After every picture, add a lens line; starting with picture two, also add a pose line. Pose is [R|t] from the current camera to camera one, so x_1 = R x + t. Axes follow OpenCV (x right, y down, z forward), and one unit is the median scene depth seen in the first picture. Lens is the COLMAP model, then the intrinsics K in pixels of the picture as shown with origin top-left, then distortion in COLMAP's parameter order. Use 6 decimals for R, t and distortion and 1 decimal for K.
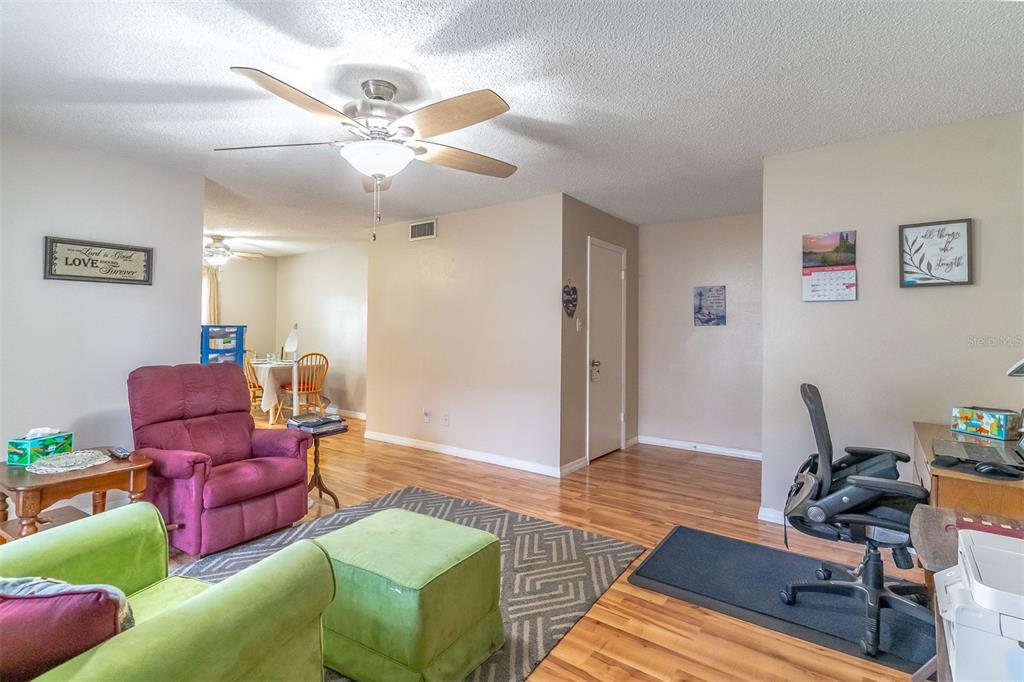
lens RADIAL K [[501.2, 0, 509.8], [0, 501.2, 324.5], [0, 0, 1]] dist [-0.002019, -0.000075]
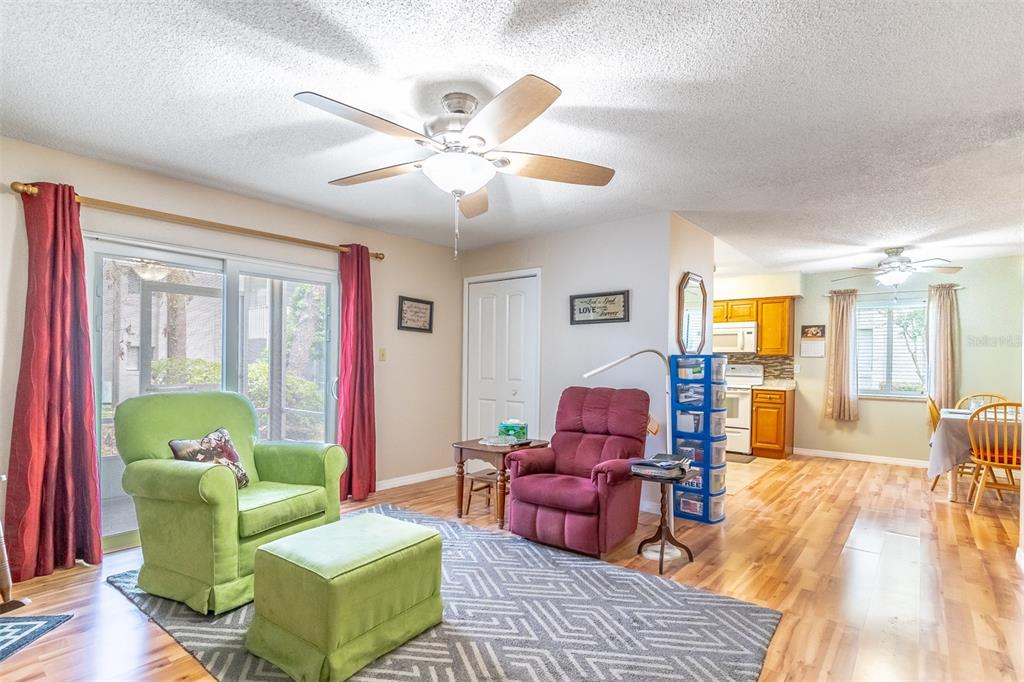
lens RADIAL K [[510.3, 0, 511.6], [0, 510.3, 362.9], [0, 0, 1]] dist [0.001091, 0.000368]
pose [[-0.069840, -0.011629, -0.997490, 0.547362], [-0.004098, 0.999927, -0.011370, 0.037013], [0.997550, 0.003293, -0.069883, 0.882423]]
